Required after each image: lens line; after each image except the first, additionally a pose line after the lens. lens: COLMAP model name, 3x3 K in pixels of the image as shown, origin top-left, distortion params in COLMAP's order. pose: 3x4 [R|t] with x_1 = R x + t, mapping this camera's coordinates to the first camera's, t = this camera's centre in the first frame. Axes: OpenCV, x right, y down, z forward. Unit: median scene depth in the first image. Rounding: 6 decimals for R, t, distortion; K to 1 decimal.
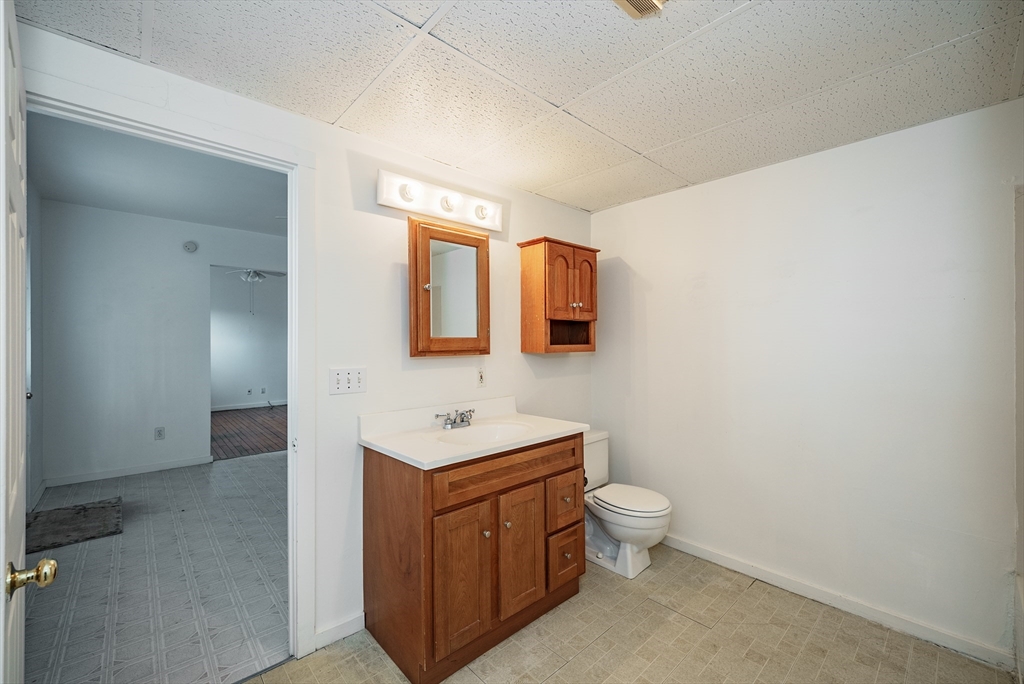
lens RADIAL K [[418.8, 0, 512.0], [0, 418.8, 342.0], [0, 0, 1]] dist [0.017744, -0.000027]
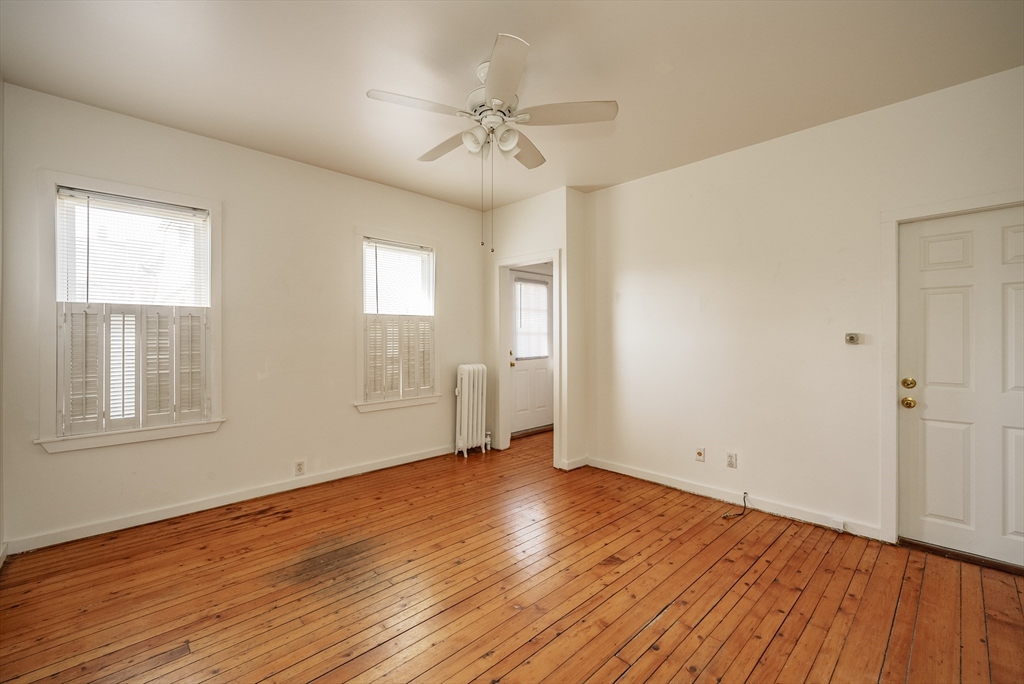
lens RADIAL K [[418.8, 0, 512.0], [0, 418.8, 342.0], [0, 0, 1]] dist [0.017744, -0.000027]
pose [[0.015285, 0.008809, -0.999844, -0.466803], [-0.004299, 0.999953, 0.008745, 0.008893], [0.999874, 0.004165, 0.015322, 1.792003]]
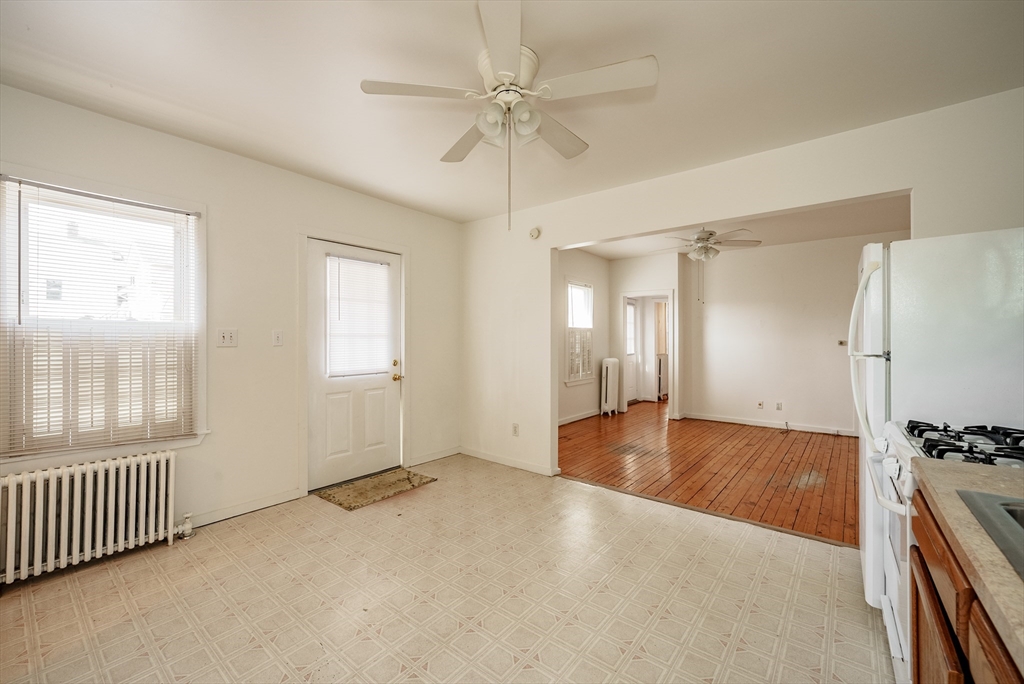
lens RADIAL K [[420.6, 0, 512.0], [0, 420.6, 342.0], [0, 0, 1]] dist [0.007857, 0.000048]
pose [[0.148398, -0.000395, -0.988928, 0.161250], [-0.003885, 0.999992, -0.000982, 0.012890], [0.988920, 0.003988, 0.148395, 0.968786]]
